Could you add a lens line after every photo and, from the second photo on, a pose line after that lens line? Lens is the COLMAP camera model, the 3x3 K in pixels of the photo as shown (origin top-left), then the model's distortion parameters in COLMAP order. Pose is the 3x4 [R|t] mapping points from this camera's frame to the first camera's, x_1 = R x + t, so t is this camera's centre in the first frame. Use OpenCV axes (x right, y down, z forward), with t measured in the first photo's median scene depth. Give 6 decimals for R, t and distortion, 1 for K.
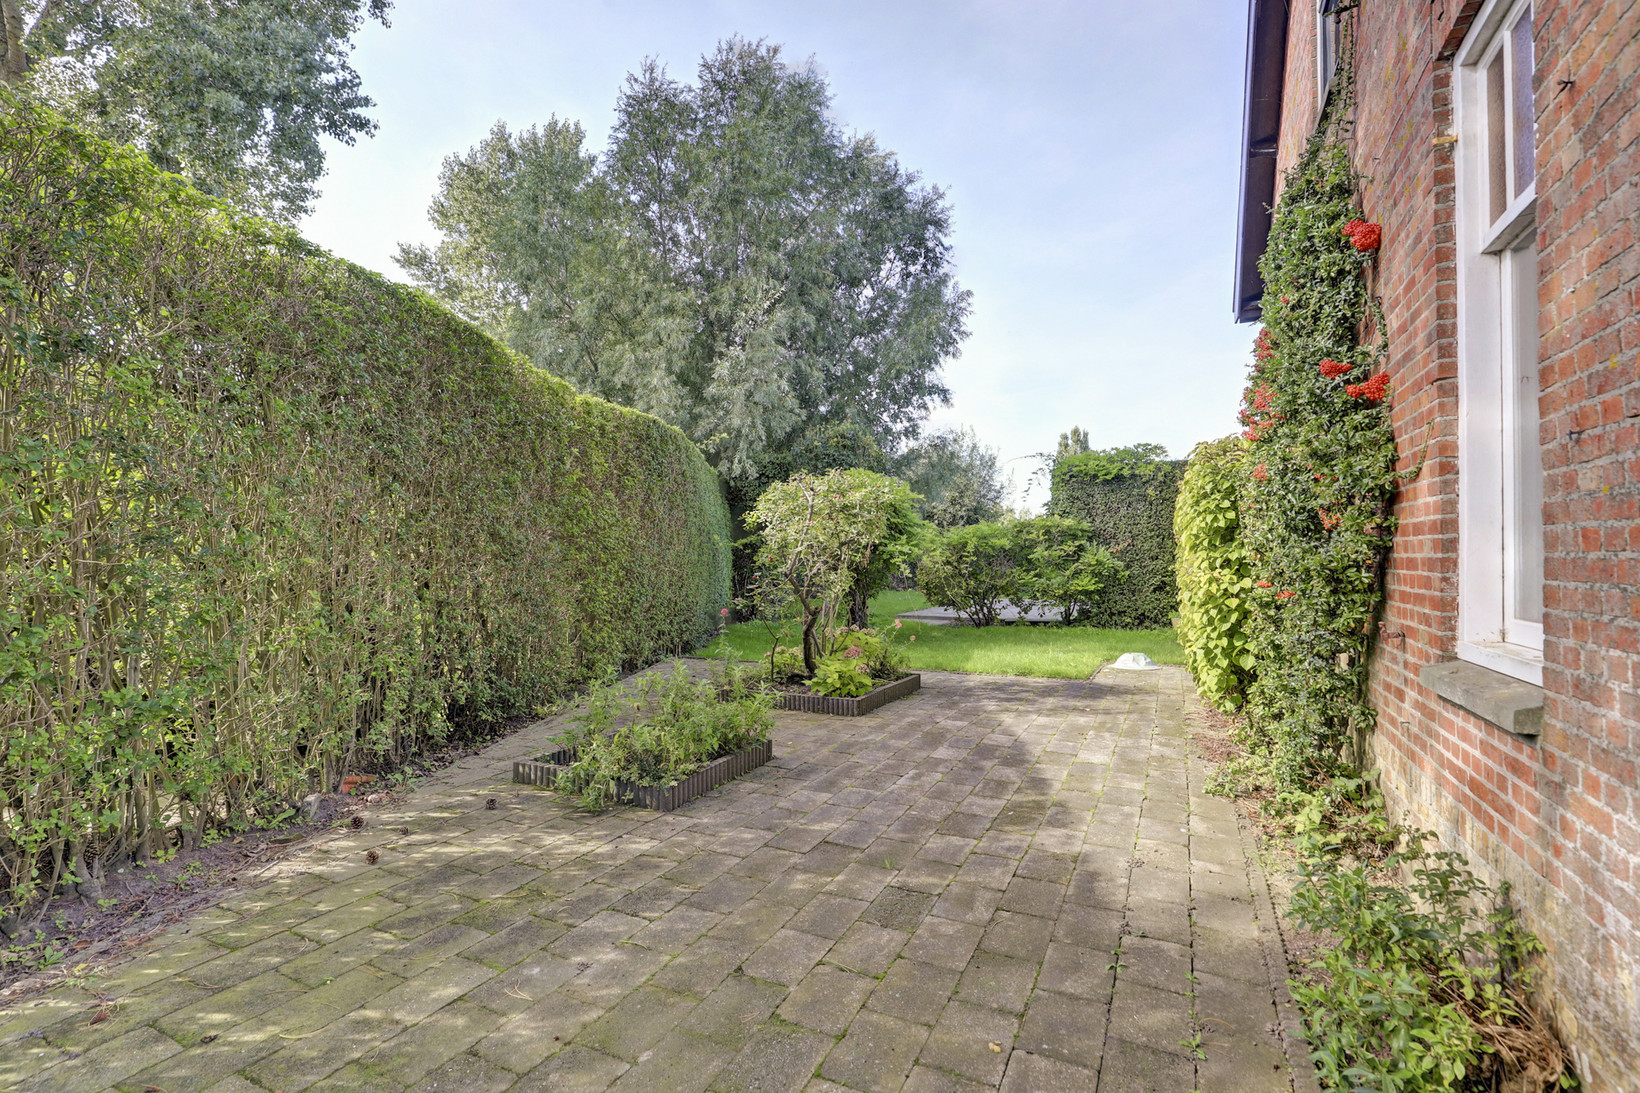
lens RADIAL K [[761.8, 0, 803.1], [0, 761.8, 552.1], [0, 0, 1]] dist [-0.030075, 0.006472]
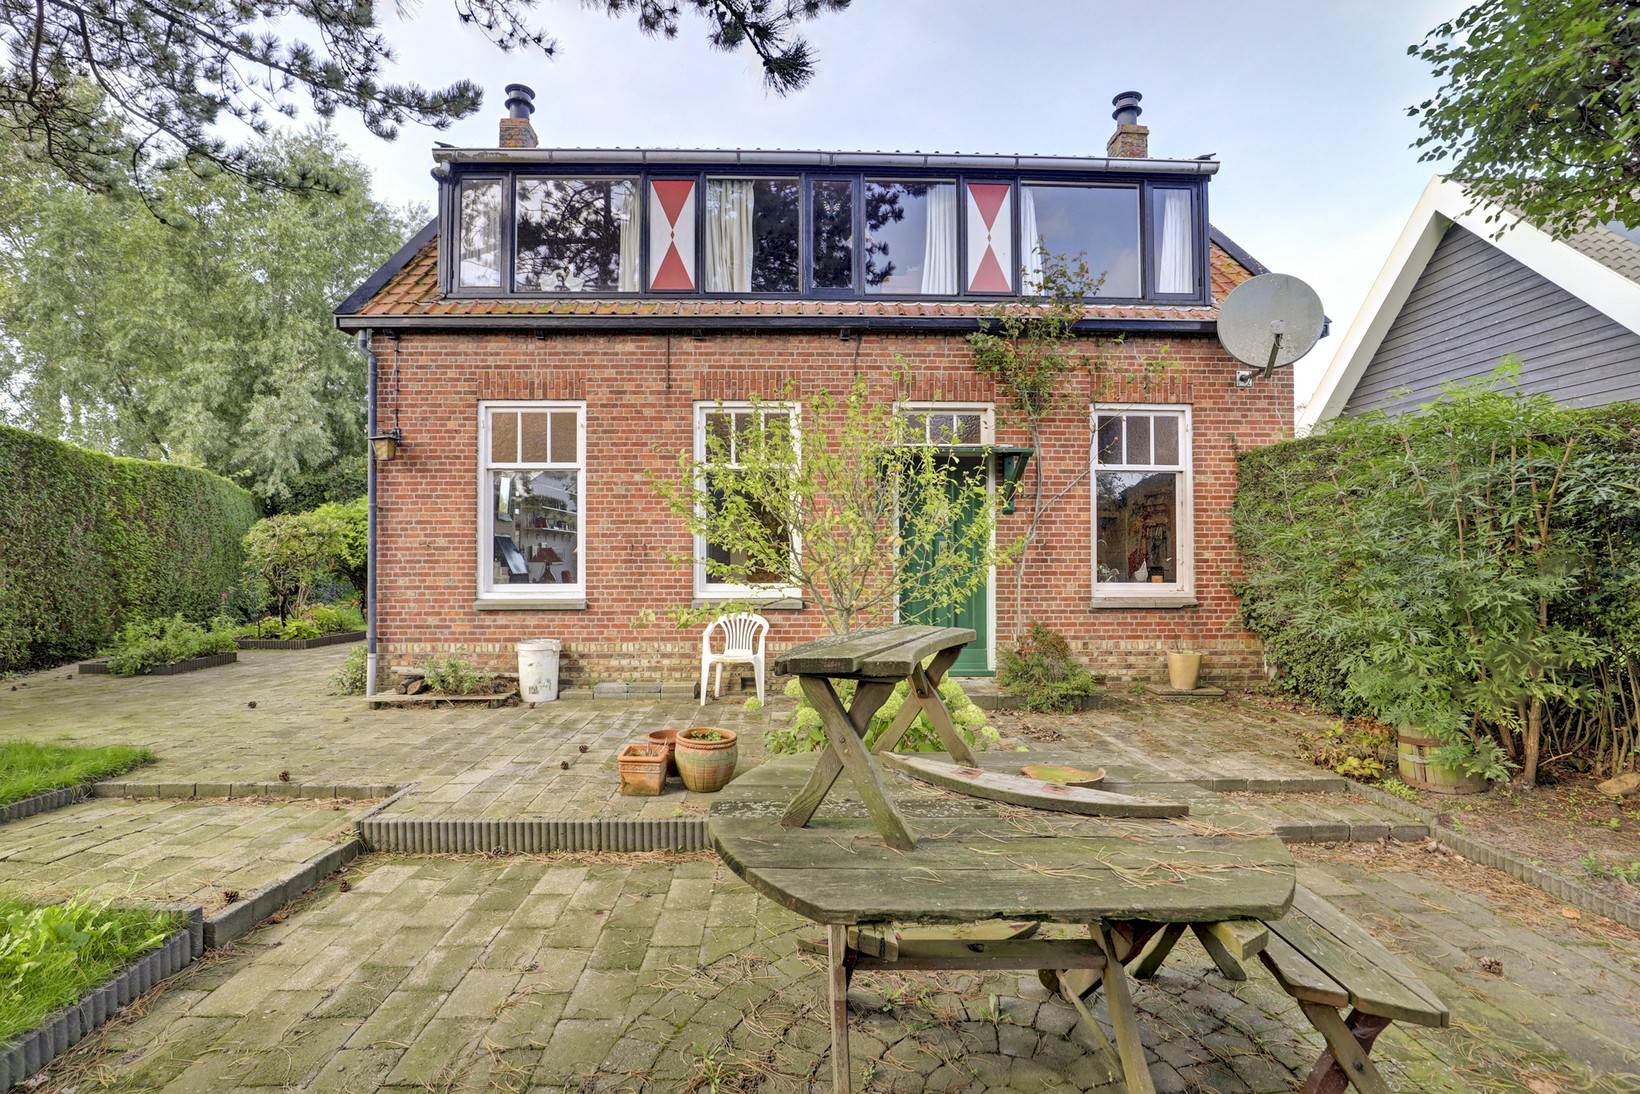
lens RADIAL K [[761.8, 0, 819.9], [0, 761.8, 536.6], [0, 0, 1]] dist [-0.030075, 0.006472]
pose [[0.883322, 0.010913, 0.468640, 0.142388], [-0.001202, 0.999778, -0.021016, -0.009401], [-0.468765, 0.018001, 0.883139, -0.549575]]
